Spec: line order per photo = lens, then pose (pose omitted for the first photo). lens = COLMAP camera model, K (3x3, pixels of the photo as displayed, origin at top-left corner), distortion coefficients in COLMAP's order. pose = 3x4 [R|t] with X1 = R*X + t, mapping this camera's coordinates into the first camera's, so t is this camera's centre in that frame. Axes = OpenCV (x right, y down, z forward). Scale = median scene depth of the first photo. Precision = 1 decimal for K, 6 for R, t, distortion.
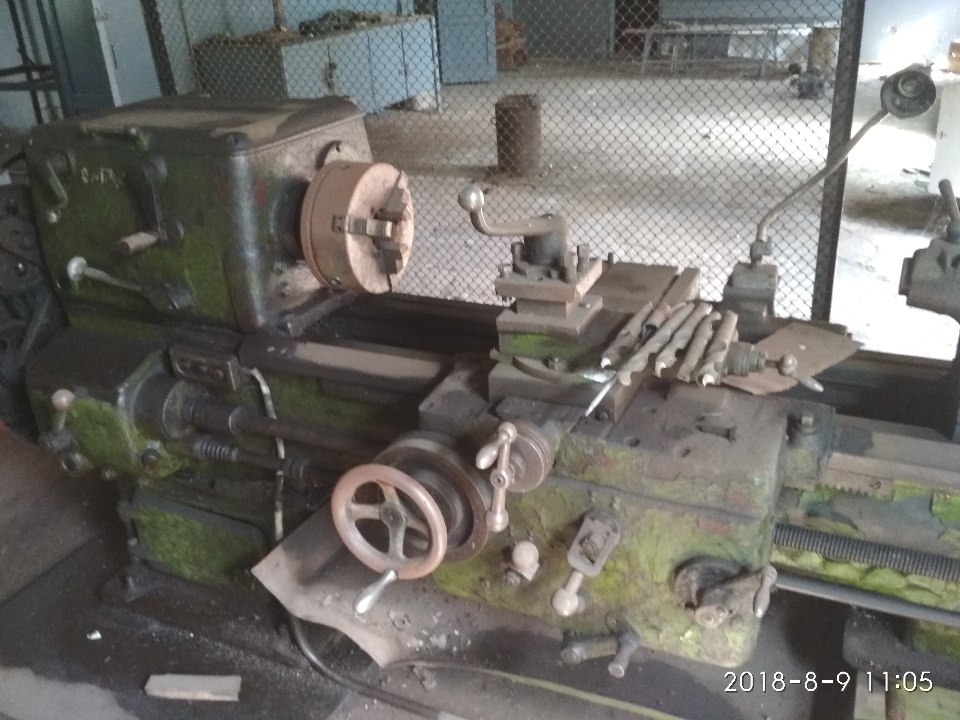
lens RADIAL K [[867.9, 0, 477.4], [0, 867.9, 354.4], [0, 0, 1]] dist [0.107821, -0.203655]
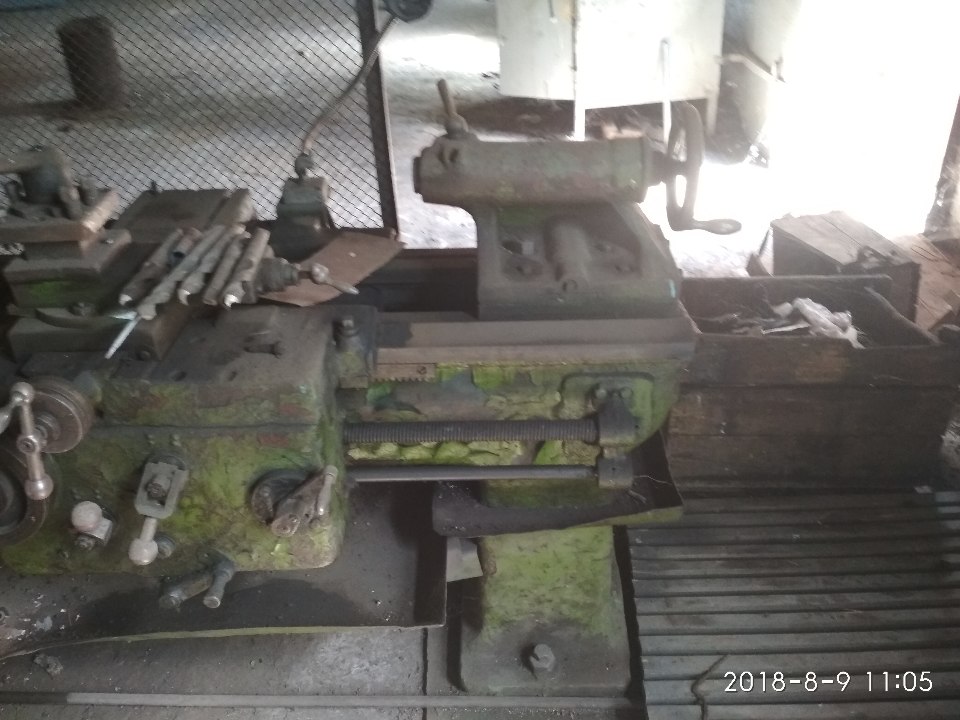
lens RADIAL K [[867.9, 0, 476.7], [0, 867.9, 359.8], [0, 0, 1]] dist [0.107821, -0.203655]
pose [[0.914278, -0.186492, 0.359607, 0.126322], [0.153799, 0.981061, 0.117755, 0.018318], [-0.374756, -0.052353, 0.925644, -0.024313]]
